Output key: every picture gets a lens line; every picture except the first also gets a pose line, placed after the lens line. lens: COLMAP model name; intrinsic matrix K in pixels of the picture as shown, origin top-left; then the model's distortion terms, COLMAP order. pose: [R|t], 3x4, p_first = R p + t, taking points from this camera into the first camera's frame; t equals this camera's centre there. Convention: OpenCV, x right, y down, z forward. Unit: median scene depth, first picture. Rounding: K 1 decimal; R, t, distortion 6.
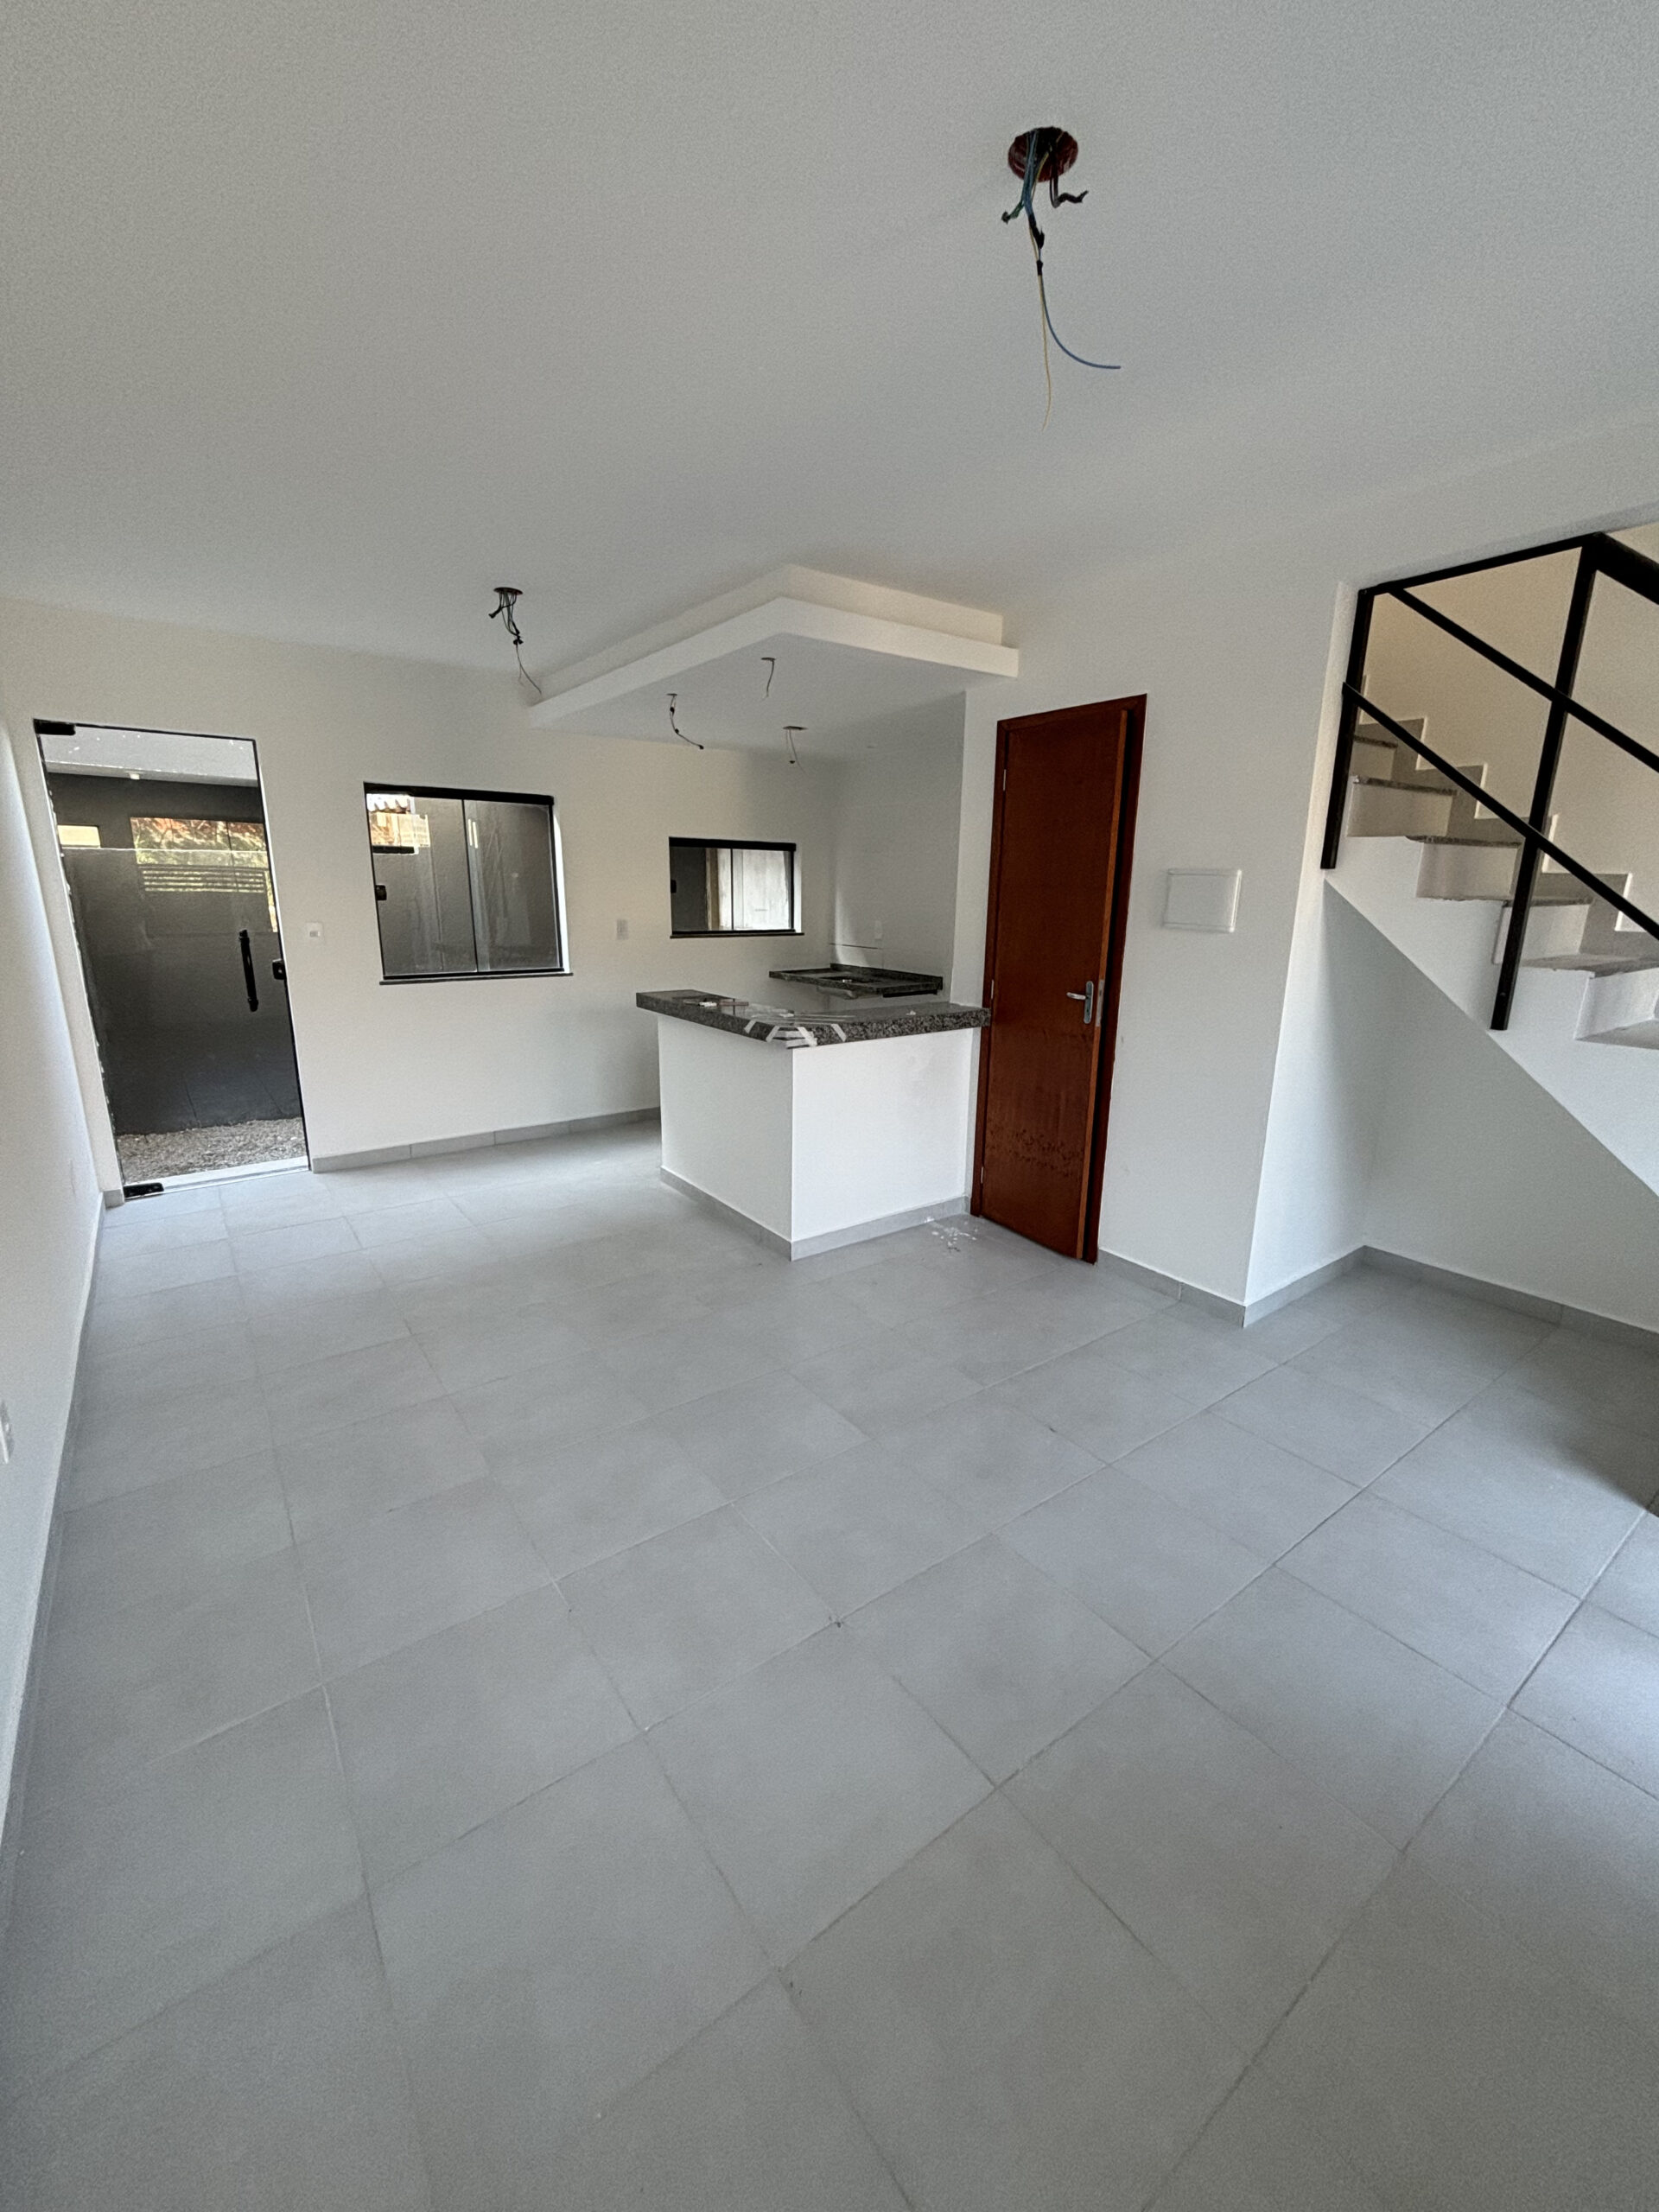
lens RADIAL K [[897.4, 0, 820.6], [0, 897.4, 1109.9], [0, 0, 1]] dist [0.003125, -0.000120]
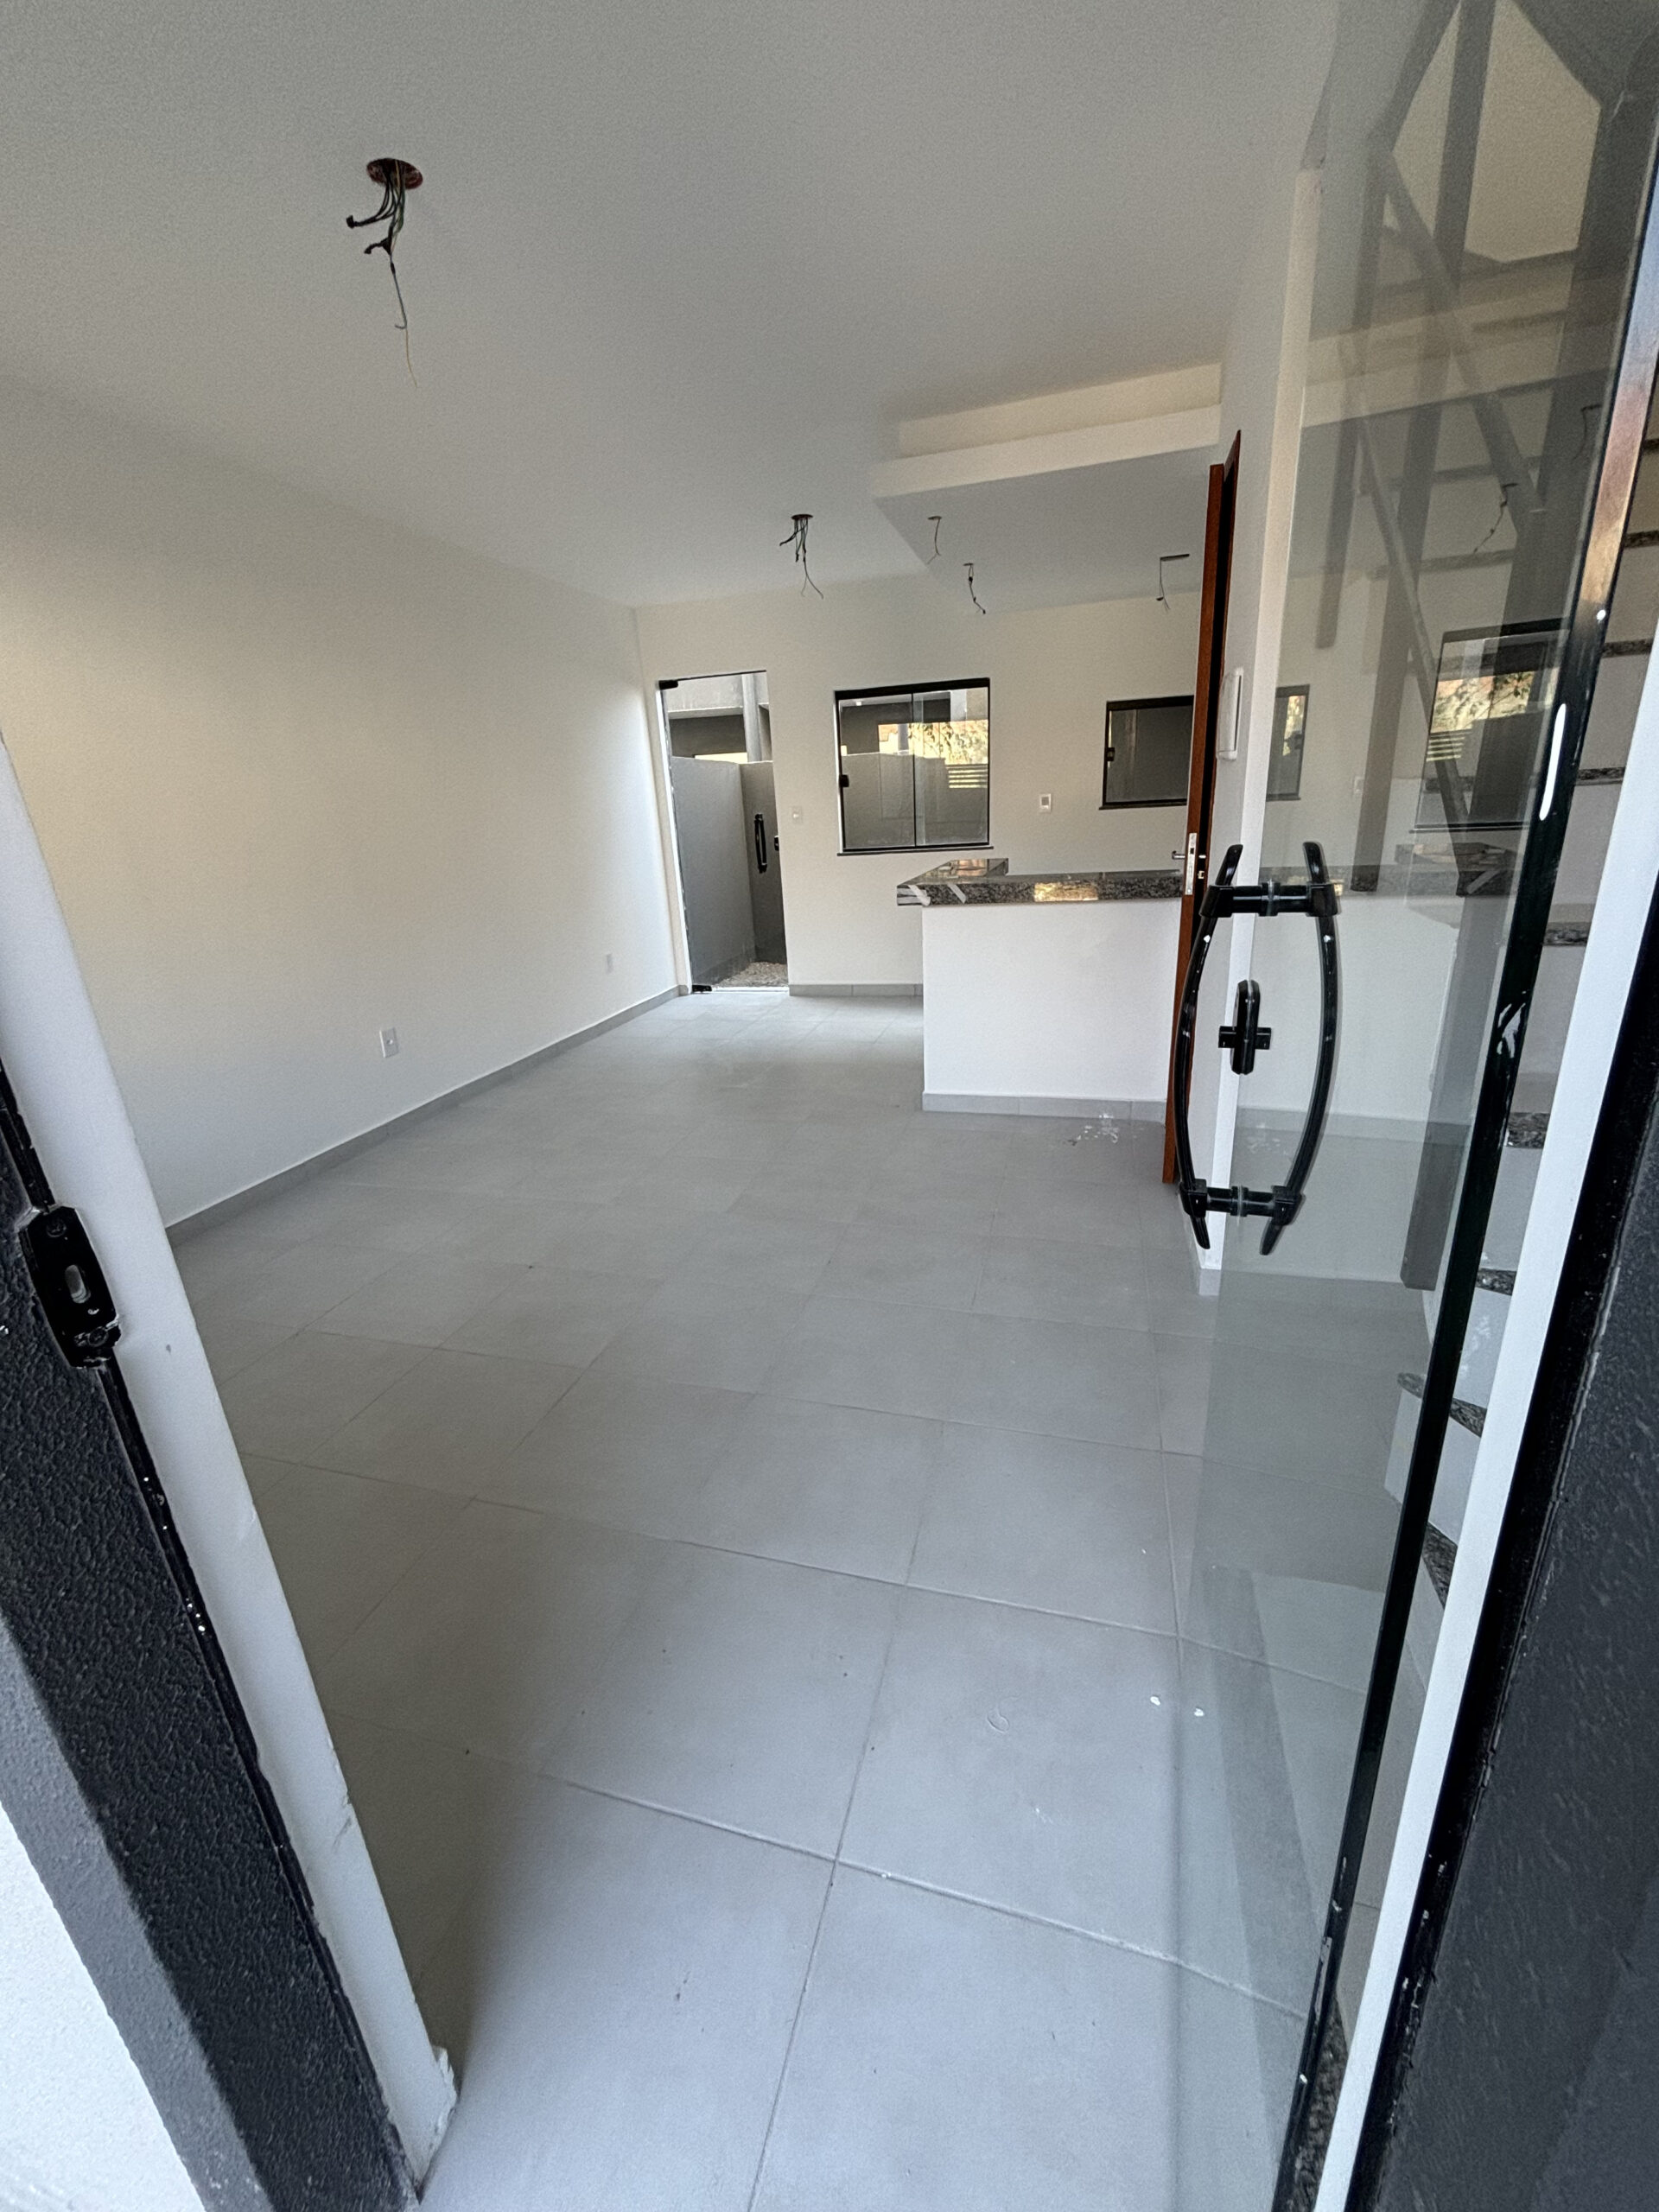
lens RADIAL K [[897.4, 0, 830.2], [0, 897.4, 1107.9], [0, 0, 1]] dist [0.003125, -0.000120]
pose [[0.614235, 0.216869, -0.758738, 0.487739], [-0.137858, 0.976199, 0.167422, 0.000267], [0.776988, 0.001762, 0.629512, 0.160193]]
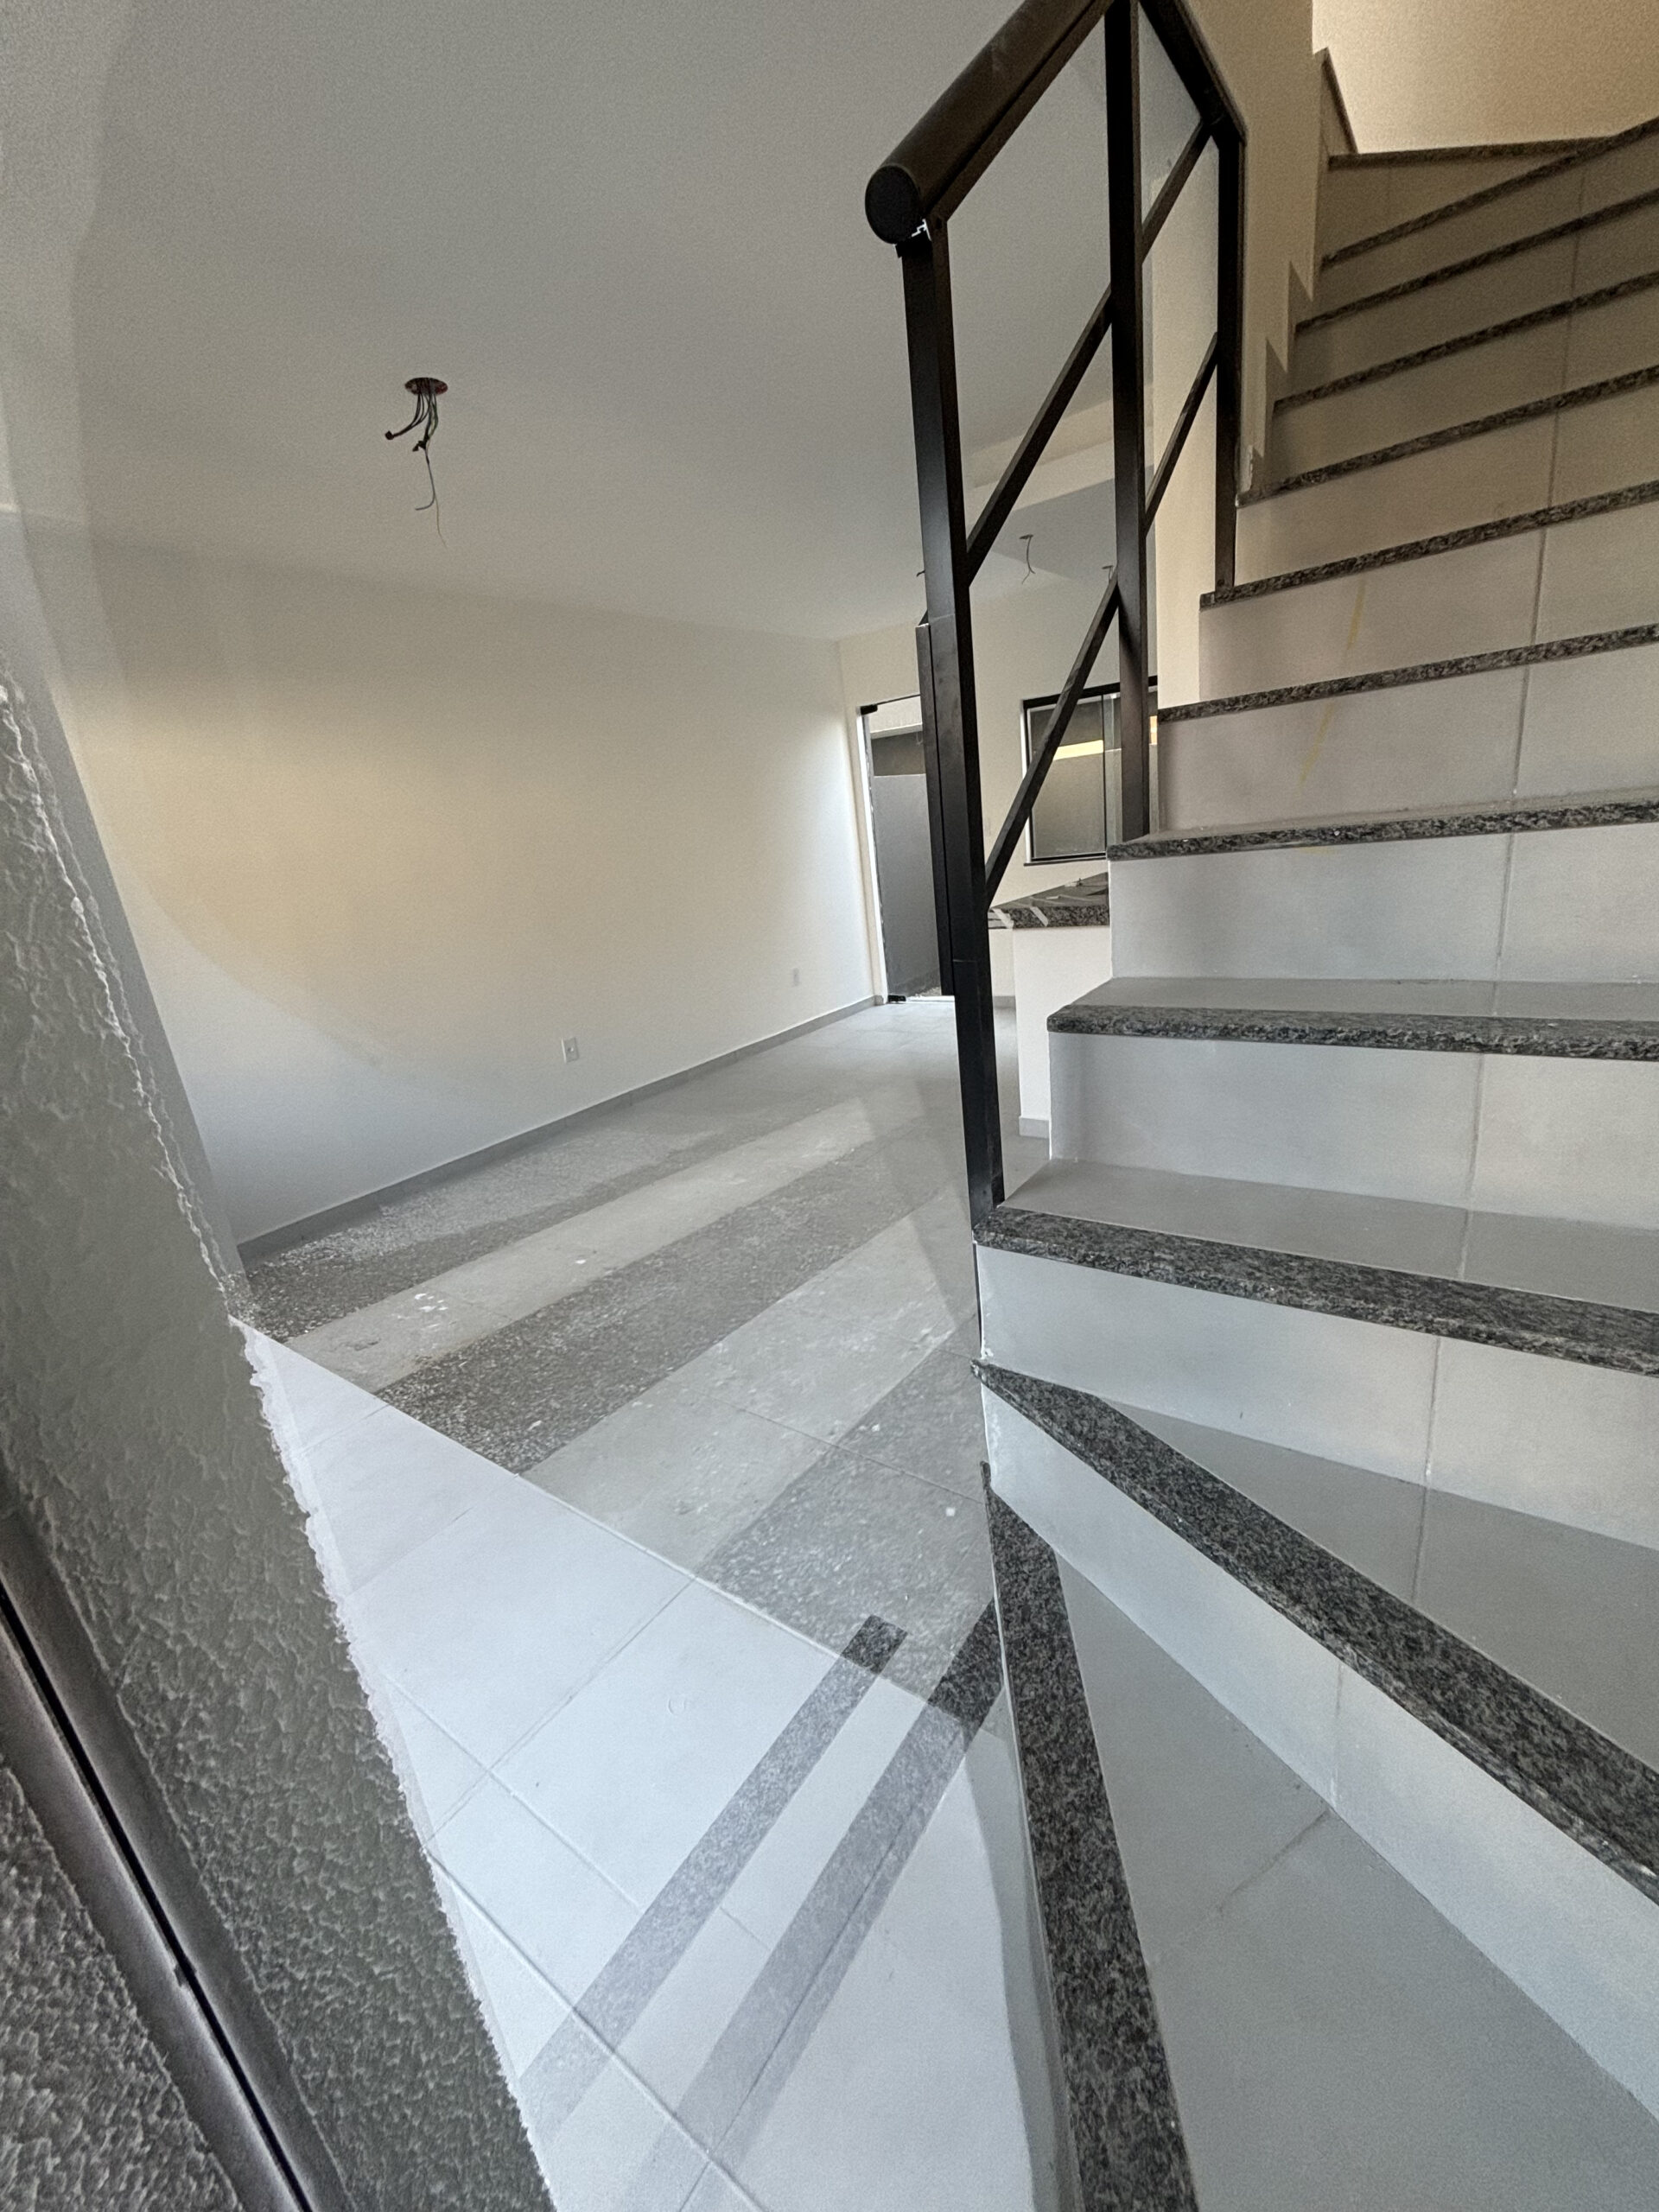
lens RADIAL K [[897.4, 0, 833.5], [0, 897.4, 1120.6], [0, 0, 1]] dist [0.003125, -0.000120]
pose [[0.311350, 0.255931, -0.915183, 0.596370], [-0.119656, 0.965945, 0.229419, -0.044412], [0.942732, 0.038077, 0.331371, 0.296201]]
